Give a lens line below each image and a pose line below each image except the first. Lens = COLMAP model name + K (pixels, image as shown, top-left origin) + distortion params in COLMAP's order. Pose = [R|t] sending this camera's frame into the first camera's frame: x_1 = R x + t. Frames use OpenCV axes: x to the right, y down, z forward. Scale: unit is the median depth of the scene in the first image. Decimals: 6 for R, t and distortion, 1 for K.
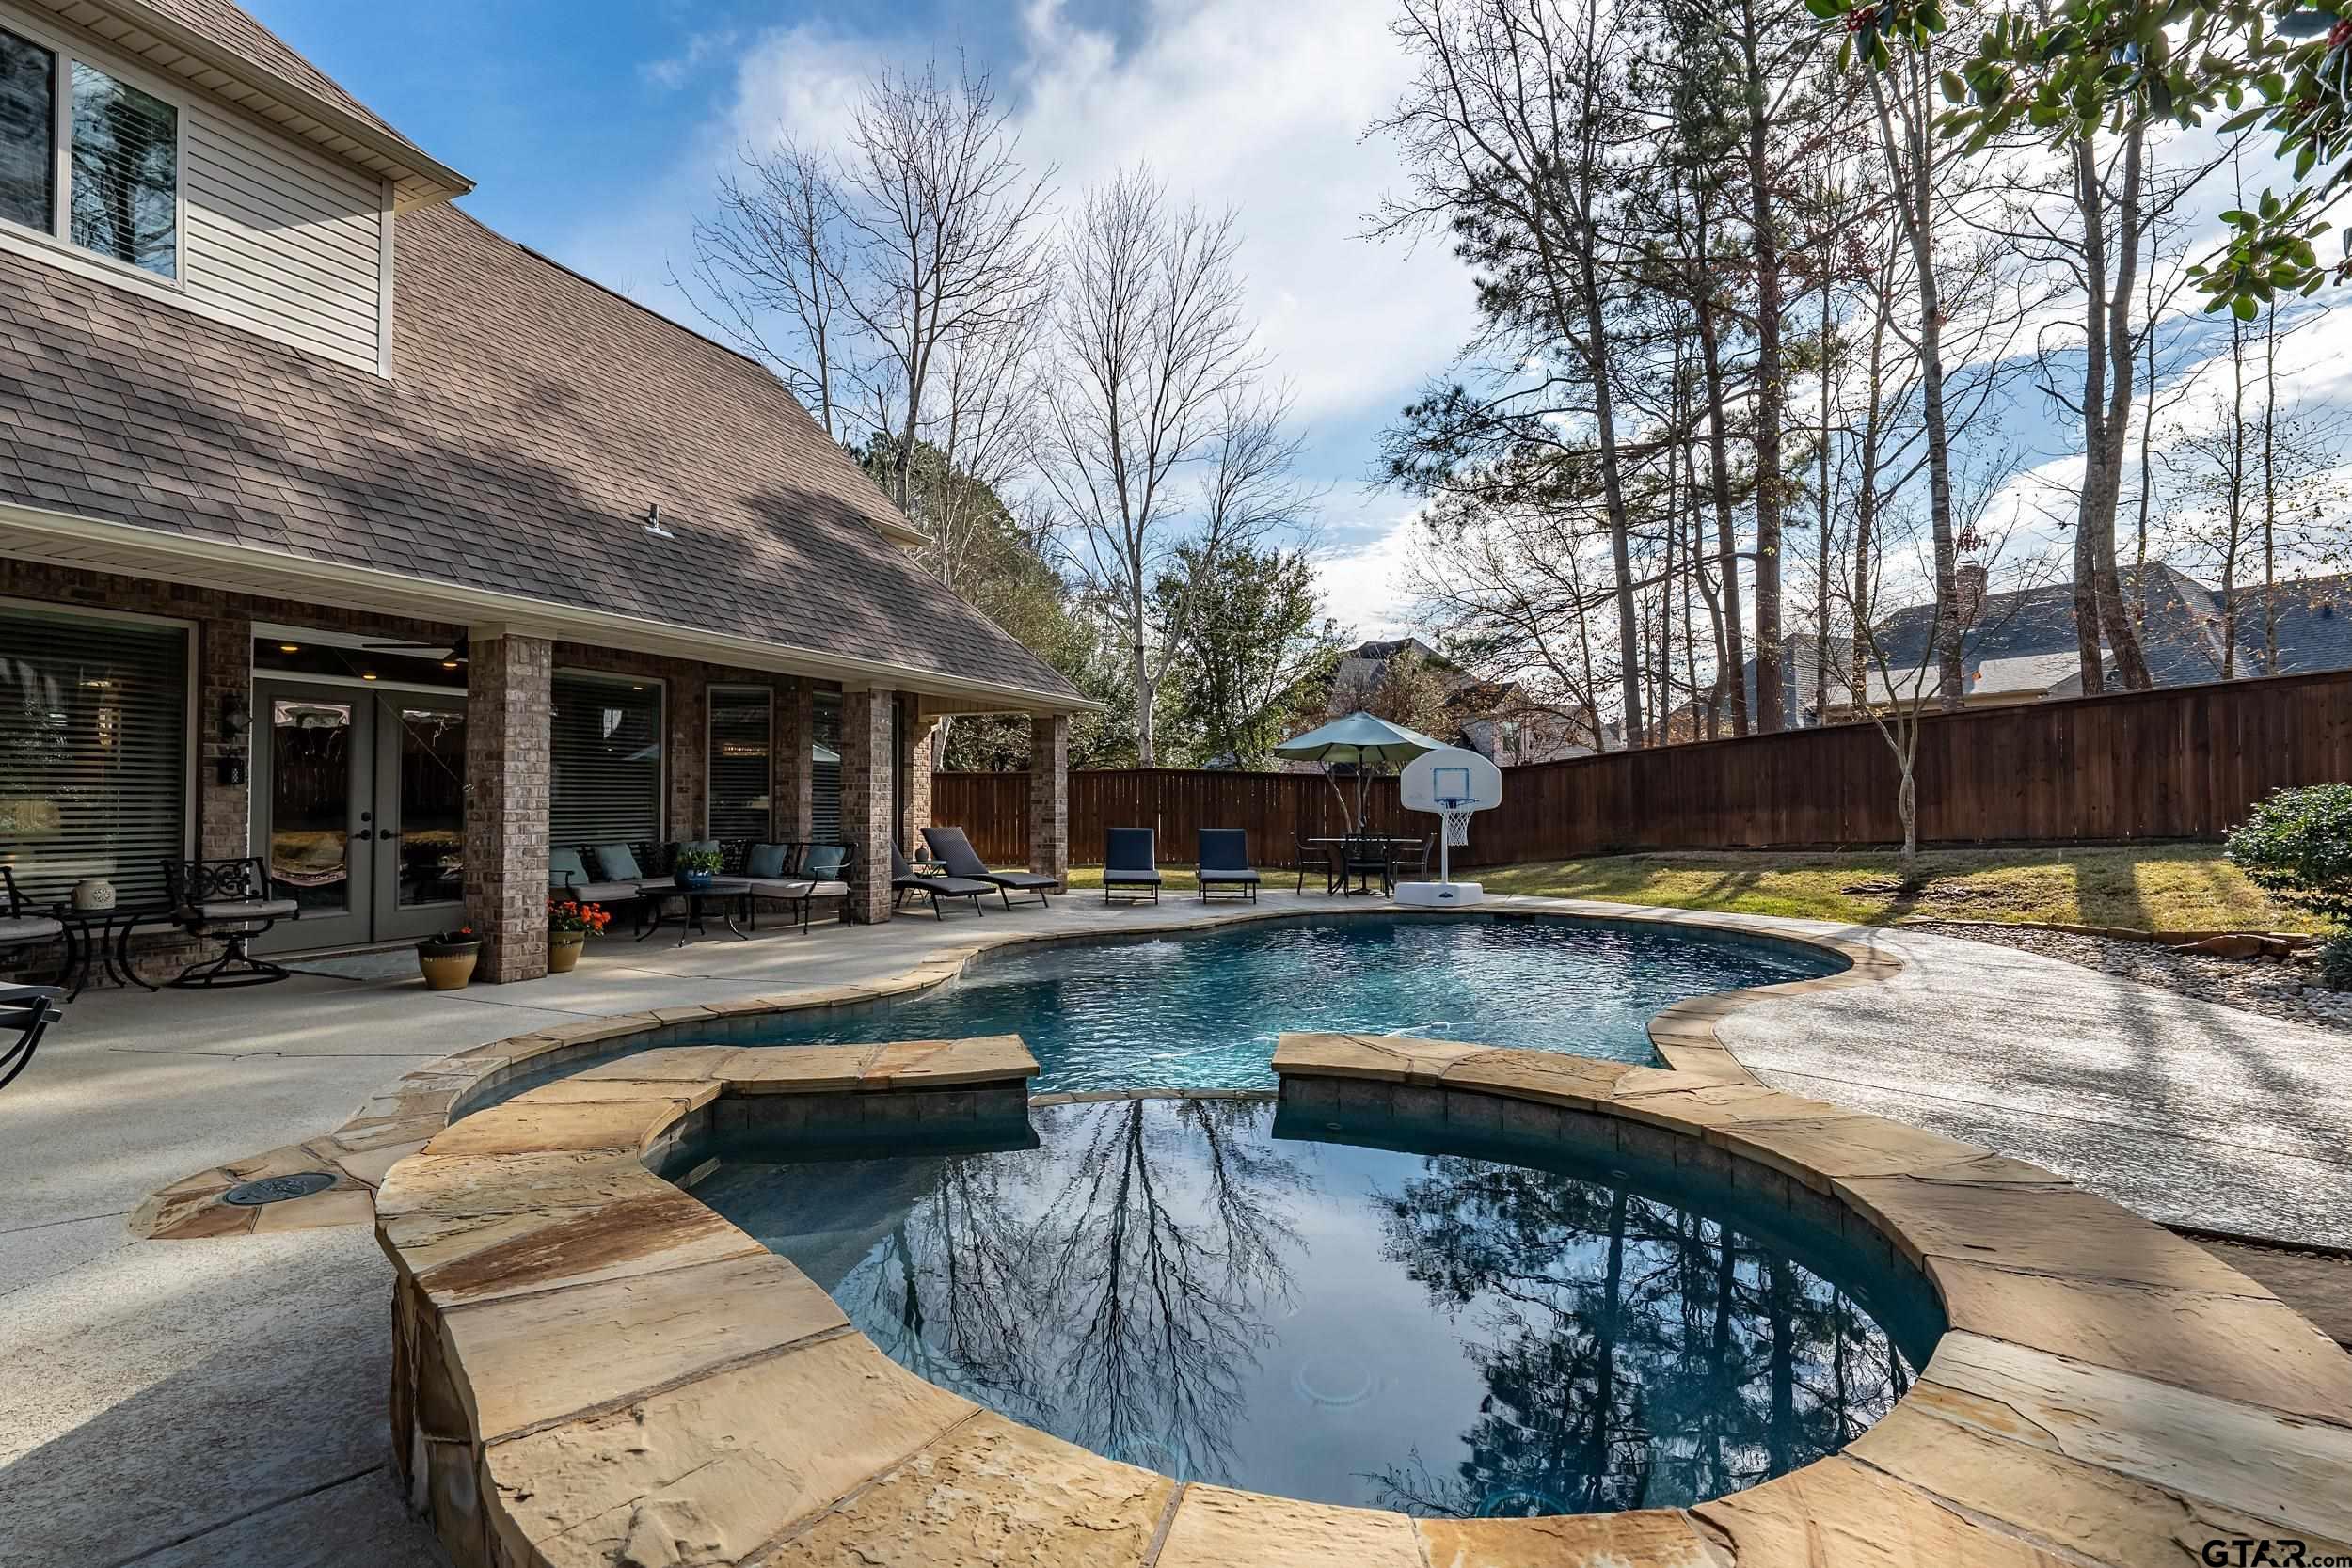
lens RADIAL K [[1118.8, 0, 1171.5], [0, 1118.8, 778.0], [0, 0, 1]] dist [-0.000236, 0.000033]
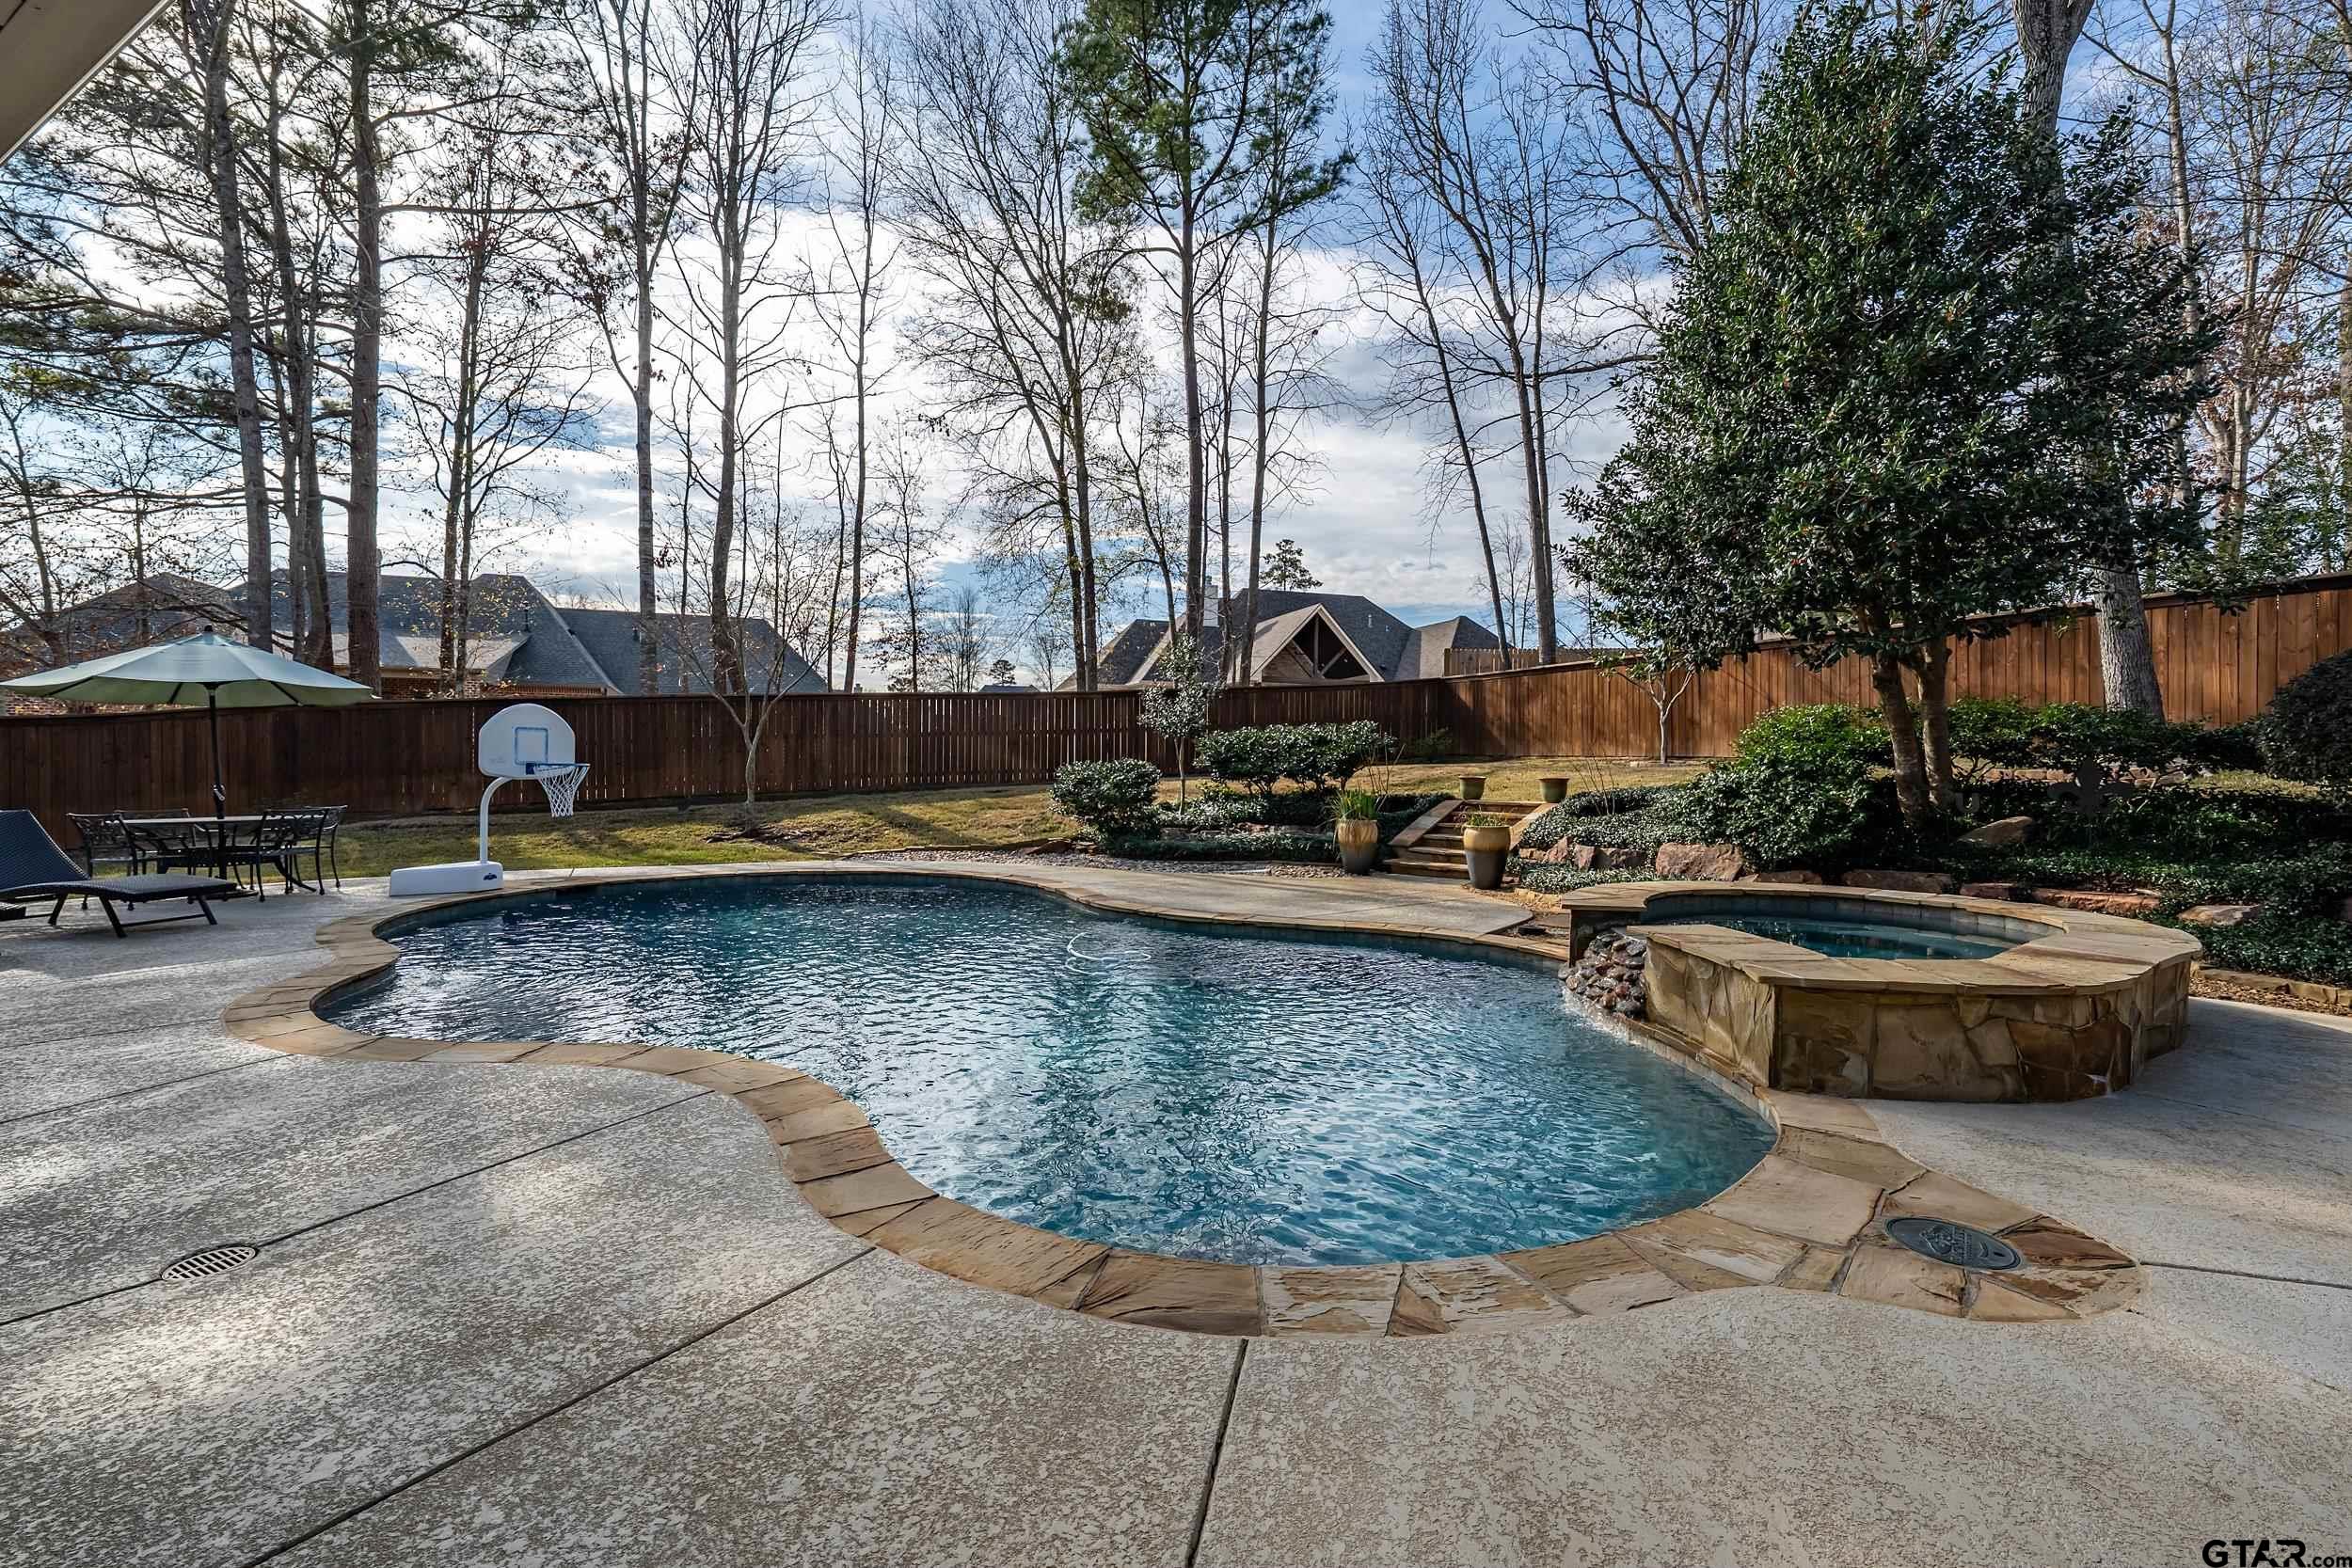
lens RADIAL K [[985.3, 0, 1176.0], [0, 985.3, 784.0], [0, 0, 1]] dist [-0.013430, -0.000156]
pose [[0.104094, -0.001573, 0.994566, -0.313721], [-0.024744, 0.999685, 0.004171, 0.019504], [-0.994260, -0.025044, 0.104022, 0.304843]]
